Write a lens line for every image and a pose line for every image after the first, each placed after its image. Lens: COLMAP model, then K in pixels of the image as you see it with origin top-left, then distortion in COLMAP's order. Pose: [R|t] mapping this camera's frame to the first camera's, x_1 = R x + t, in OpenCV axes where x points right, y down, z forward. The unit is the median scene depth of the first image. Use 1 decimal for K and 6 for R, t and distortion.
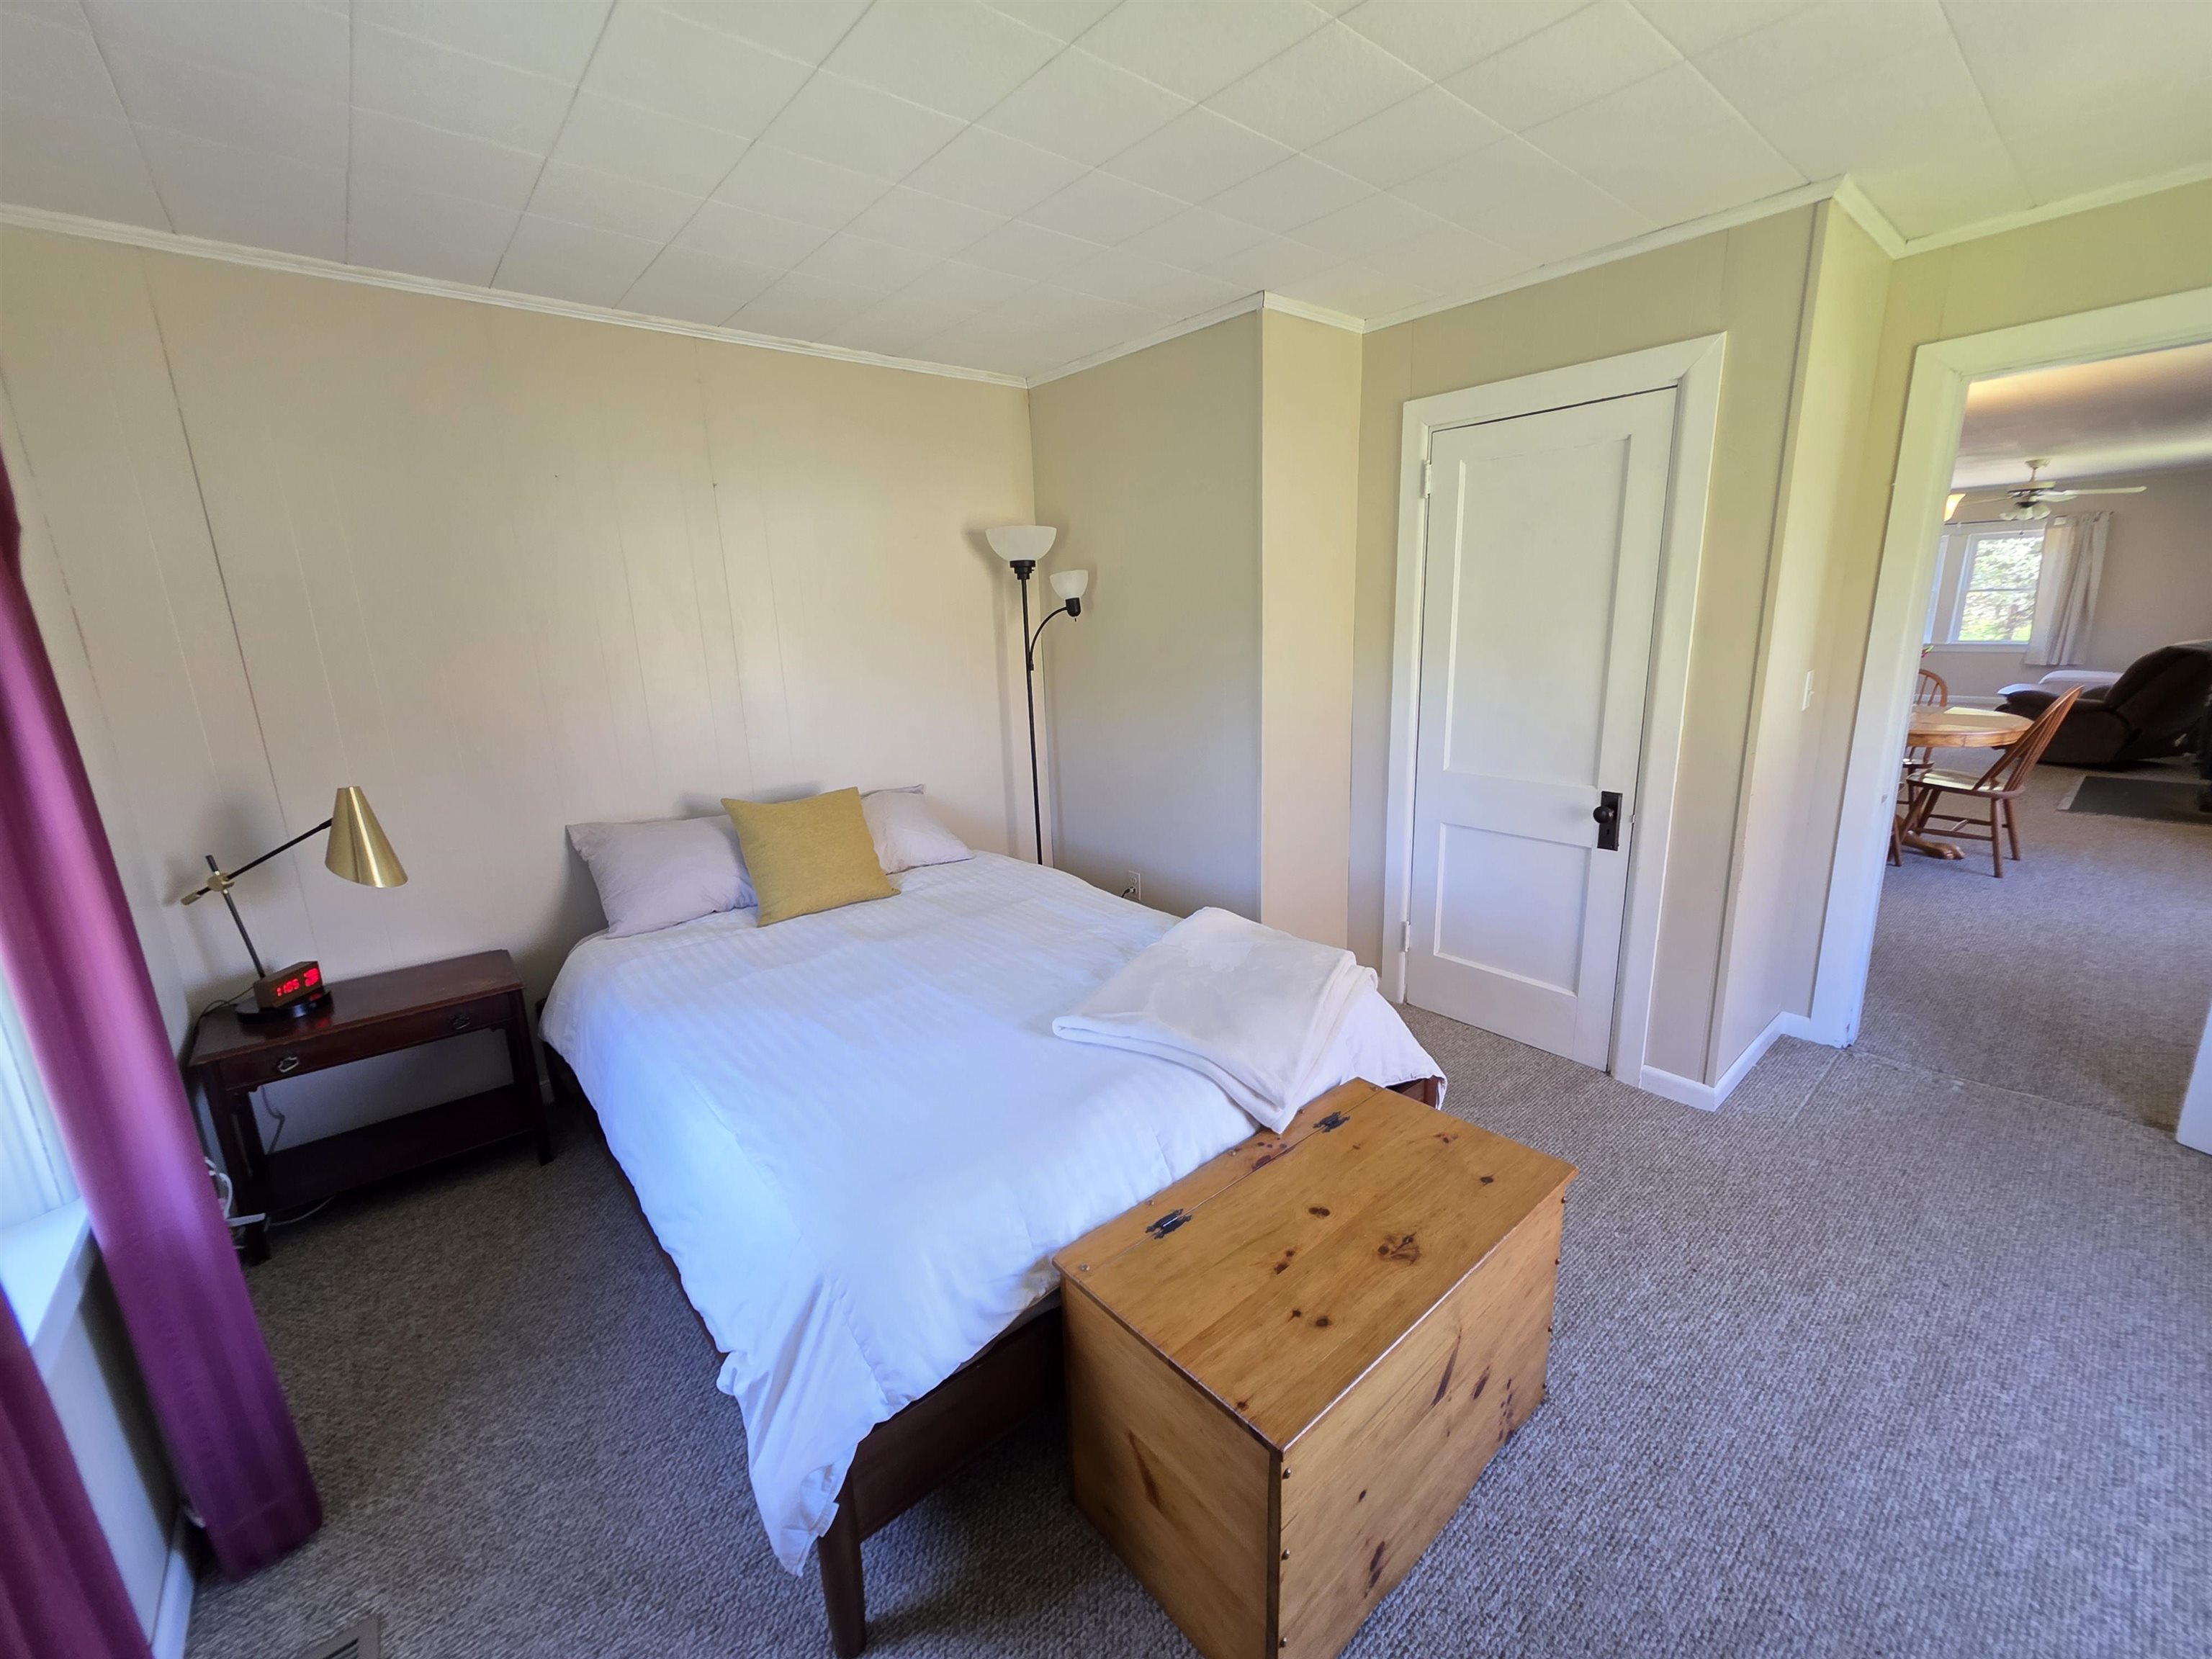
lens RADIAL K [[889.2, 0, 1098.0], [0, 889.2, 821.9], [0, 0, 1]] dist [0.003621, 0.000579]
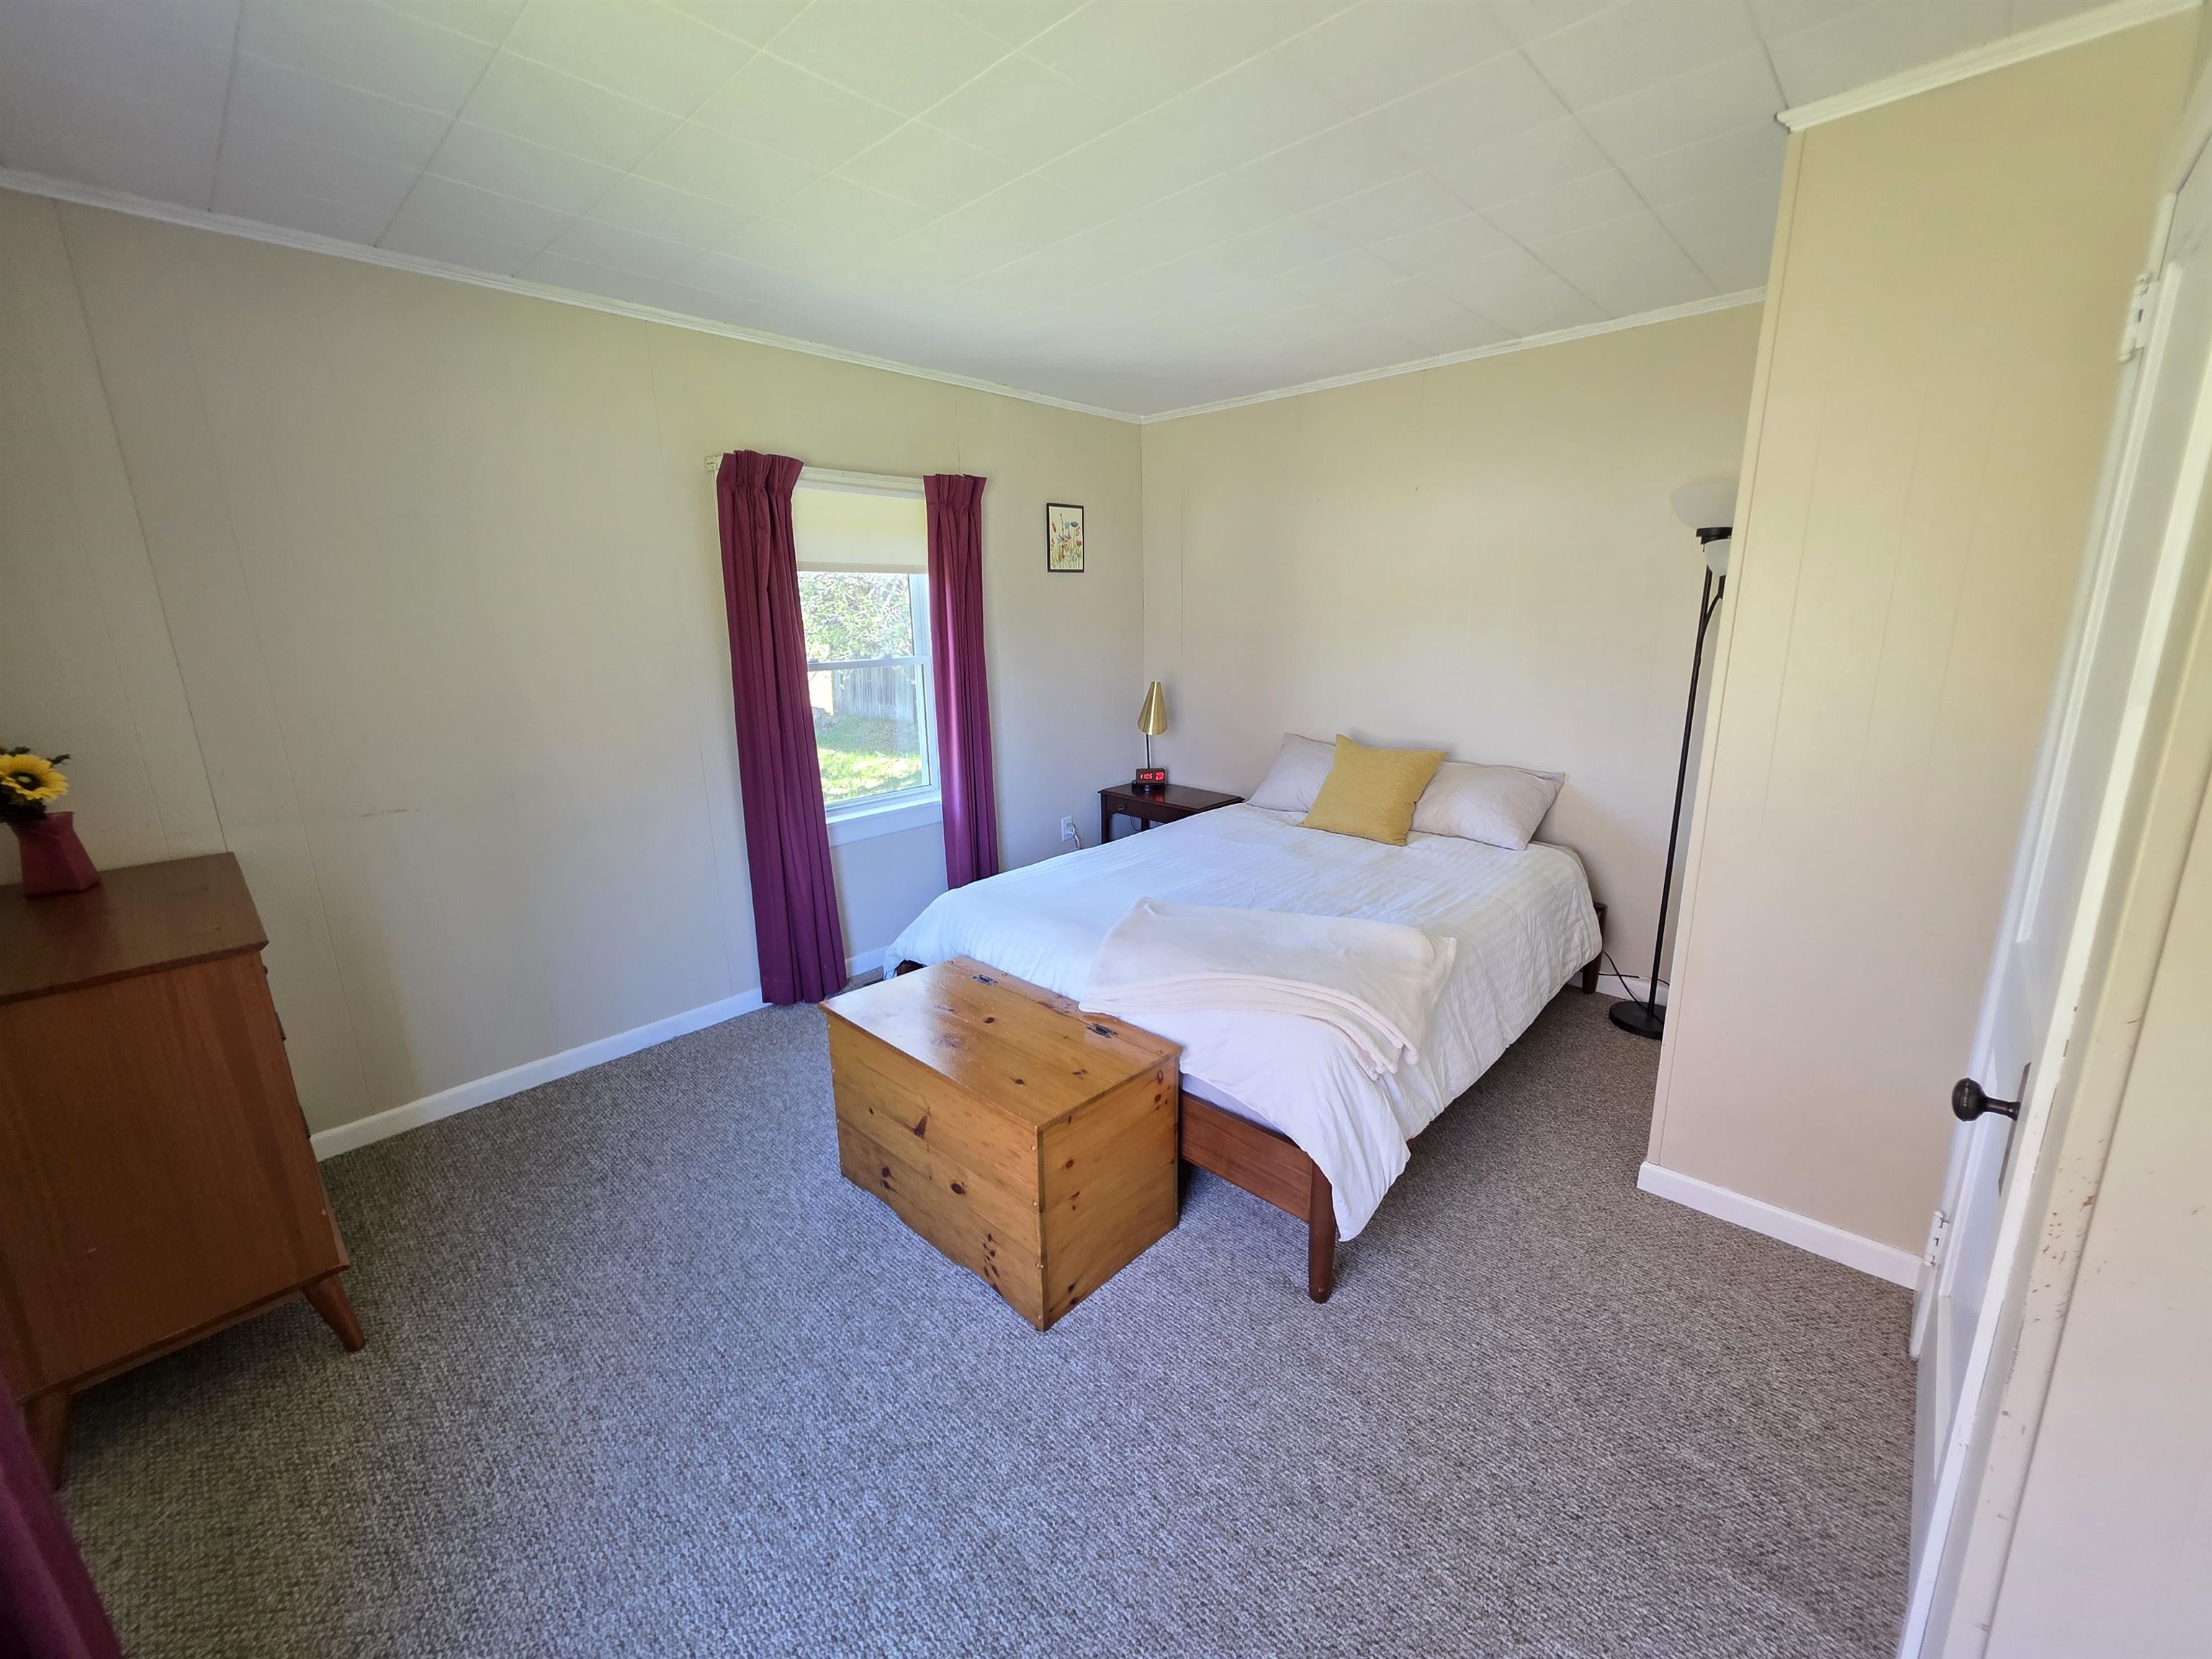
lens RADIAL K [[881.7, 0, 1107.0], [0, 881.7, 817.4], [0, 0, 1]] dist [0.002395, 0.000087]
pose [[0.115333, 0.260480, -0.958566, 1.006738], [-0.217180, 0.948270, 0.231552, -0.163822], [0.969294, 0.181476, 0.165938, 0.567051]]
